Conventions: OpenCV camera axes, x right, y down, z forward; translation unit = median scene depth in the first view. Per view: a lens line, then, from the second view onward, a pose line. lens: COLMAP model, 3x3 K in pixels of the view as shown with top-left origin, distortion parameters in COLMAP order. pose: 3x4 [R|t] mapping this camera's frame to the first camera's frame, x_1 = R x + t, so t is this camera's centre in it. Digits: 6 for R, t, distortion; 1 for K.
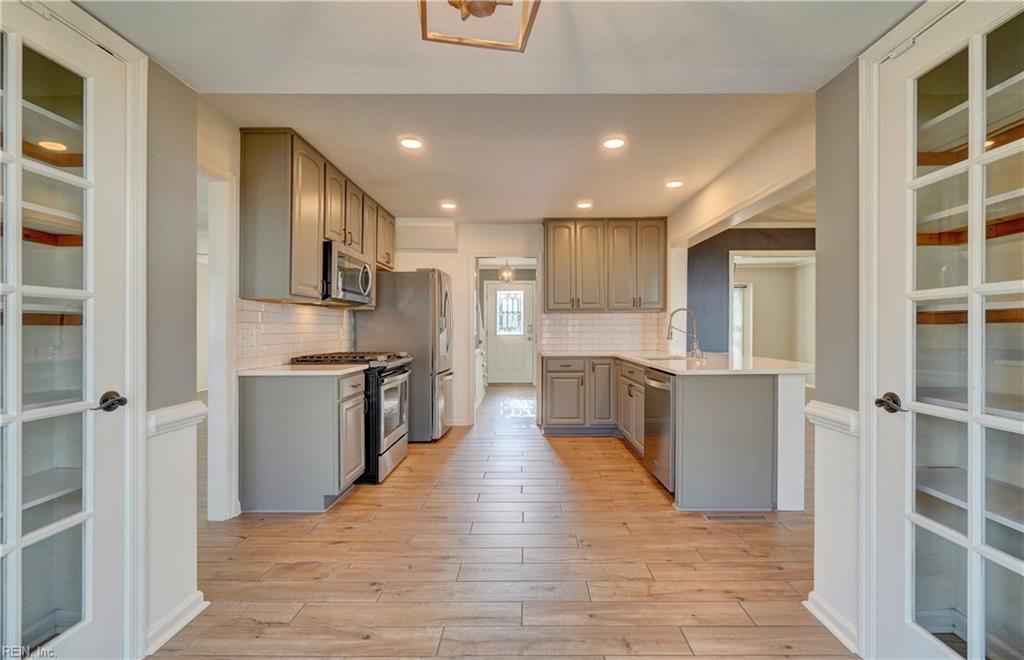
lens RADIAL K [[439.0, 0, 522.8], [0, 439.0, 329.1], [0, 0, 1]] dist [-0.002998, -0.000102]
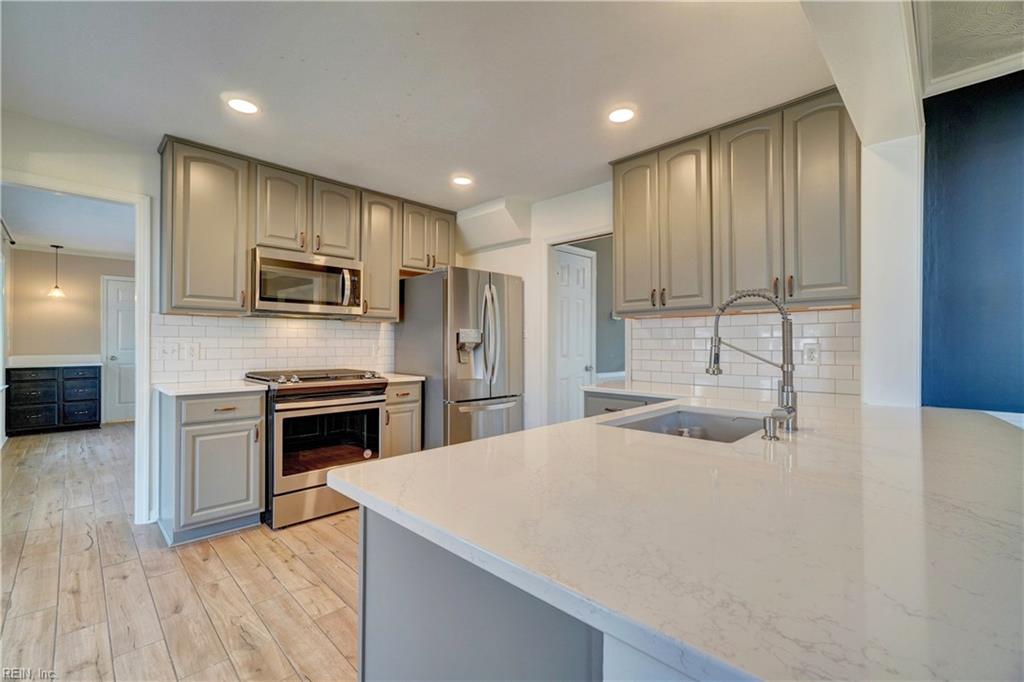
lens RADIAL K [[440.0, 0, 522.2], [0, 440.0, 339.6], [0, 0, 1]] dist [0.001417, -0.000156]
pose [[0.711182, -0.004001, -0.702997, 0.573157], [-0.004228, 0.999941, -0.009968, -0.001755], [0.702995, 0.010061, 0.711123, 0.706888]]
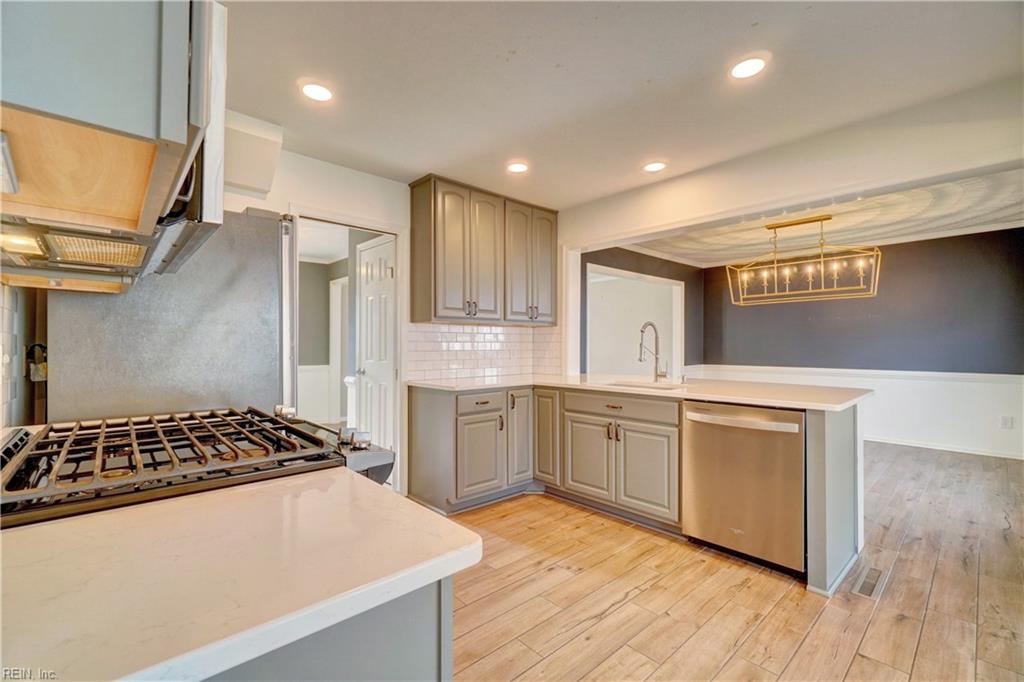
lens RADIAL K [[440.0, 0, 502.9], [0, 440.0, 348.9], [0, 0, 1]] dist [0.001417, -0.000156]
pose [[0.744475, 0.000501, 0.667650, -0.437006], [-0.001747, 0.999998, 0.001197, 0.002094], [-0.667648, -0.002058, 0.744474, 0.666430]]
